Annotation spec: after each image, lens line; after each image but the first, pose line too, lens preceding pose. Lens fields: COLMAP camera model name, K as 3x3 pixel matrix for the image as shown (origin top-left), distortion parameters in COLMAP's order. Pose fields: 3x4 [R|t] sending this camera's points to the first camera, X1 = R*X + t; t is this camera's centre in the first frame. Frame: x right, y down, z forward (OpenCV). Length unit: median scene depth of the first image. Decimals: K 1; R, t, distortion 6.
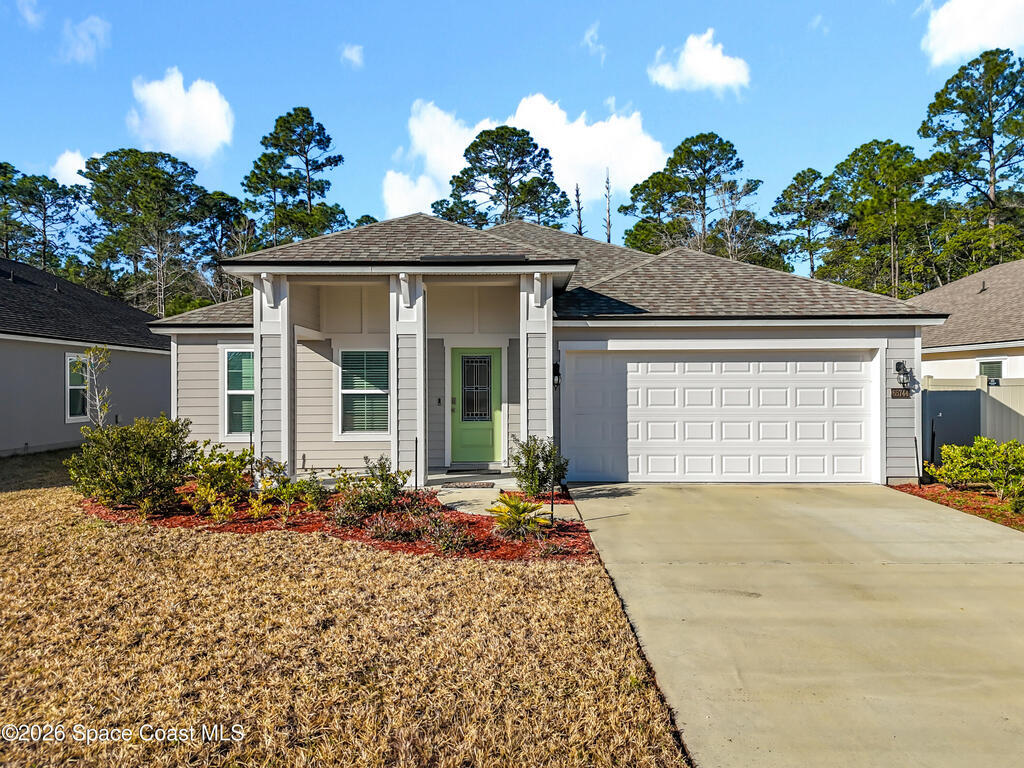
lens RADIAL K [[749.6, 0, 512.0], [0, 749.6, 384.0], [0, 0, 1]] dist [0.090910, -0.094171]
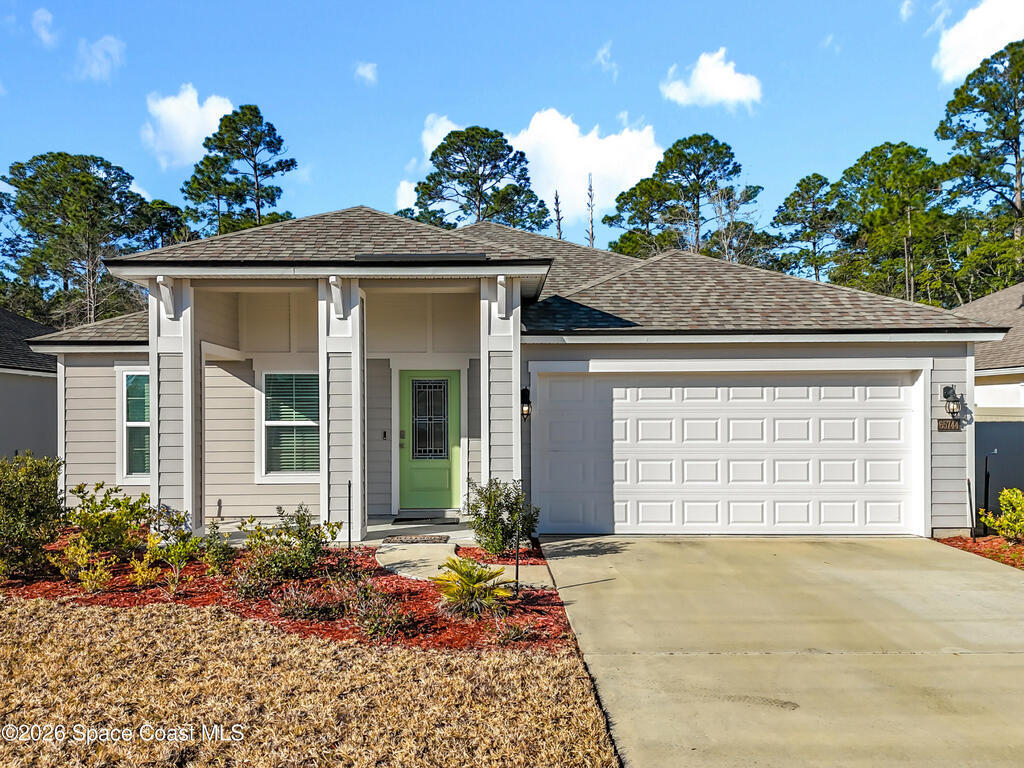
lens RADIAL K [[816.3, 0, 487.4], [0, 816.3, 416.7], [0, 0, 1]] dist [0.087037, -0.092736]
pose [[0.999999, -0.000746, 0.000886, 0.016274], [0.000742, 0.999993, 0.003706, -0.000318], [-0.000889, -0.003706, 0.999993, 0.111105]]
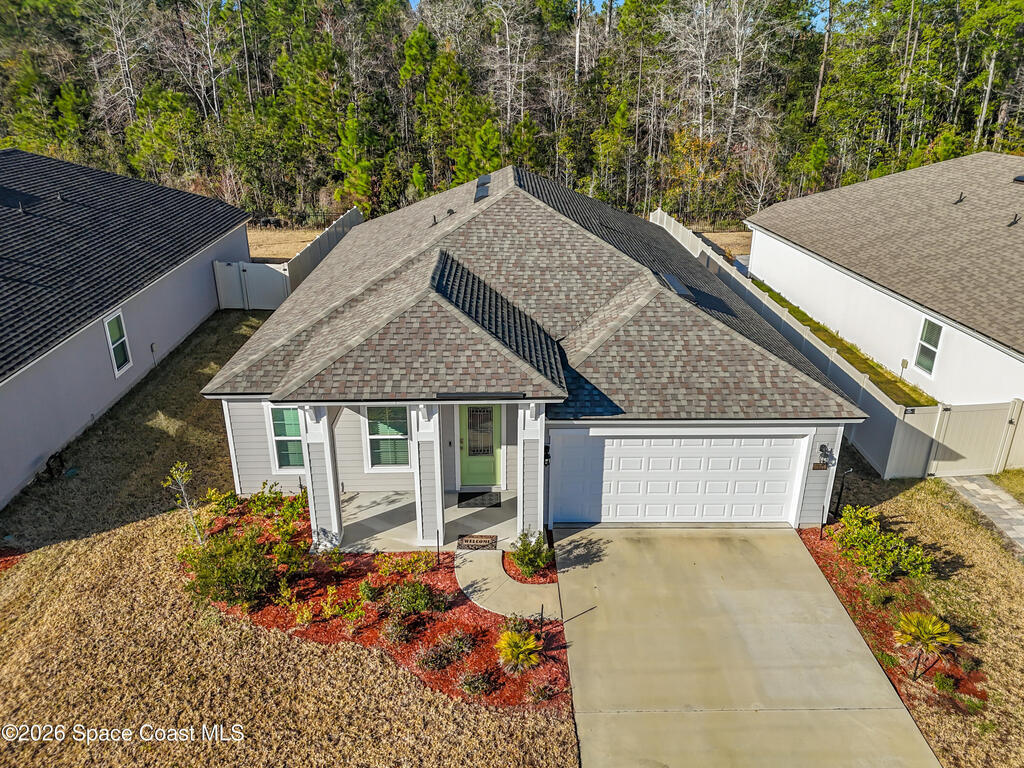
lens RADIAL K [[749.6, 0, 512.0], [0, 749.6, 384.0], [0, 0, 1]] dist [0.090910, -0.094171]
pose [[0.999878, -0.000024, 0.015649, -0.016722], [-0.005991, 0.923237, 0.384185, -0.573907], [-0.014457, -0.384232, 0.923123, -0.092896]]
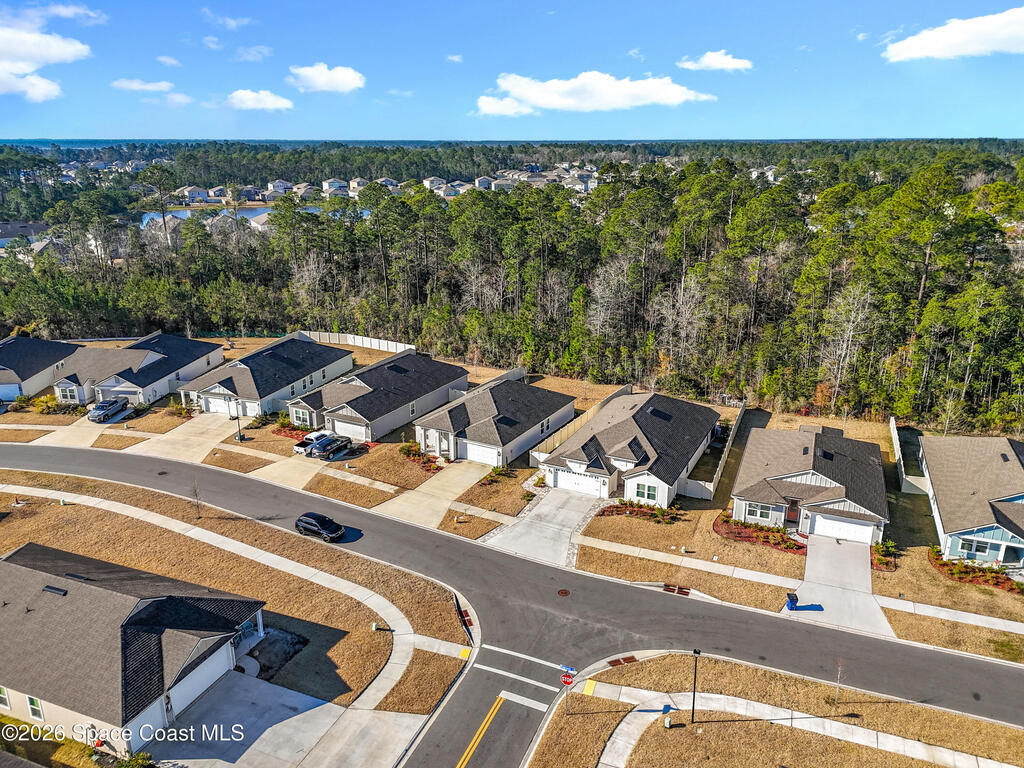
lens RADIAL K [[749.6, 0, 512.0], [0, 749.6, 384.0], [0, 0, 1]] dist [0.090910, -0.094171]
pose [[0.865915, 0.154134, -0.475850, 3.597053], [-0.000829, 0.951778, 0.306785, -2.580774], [0.500190, -0.265255, 0.824287, -4.182438]]
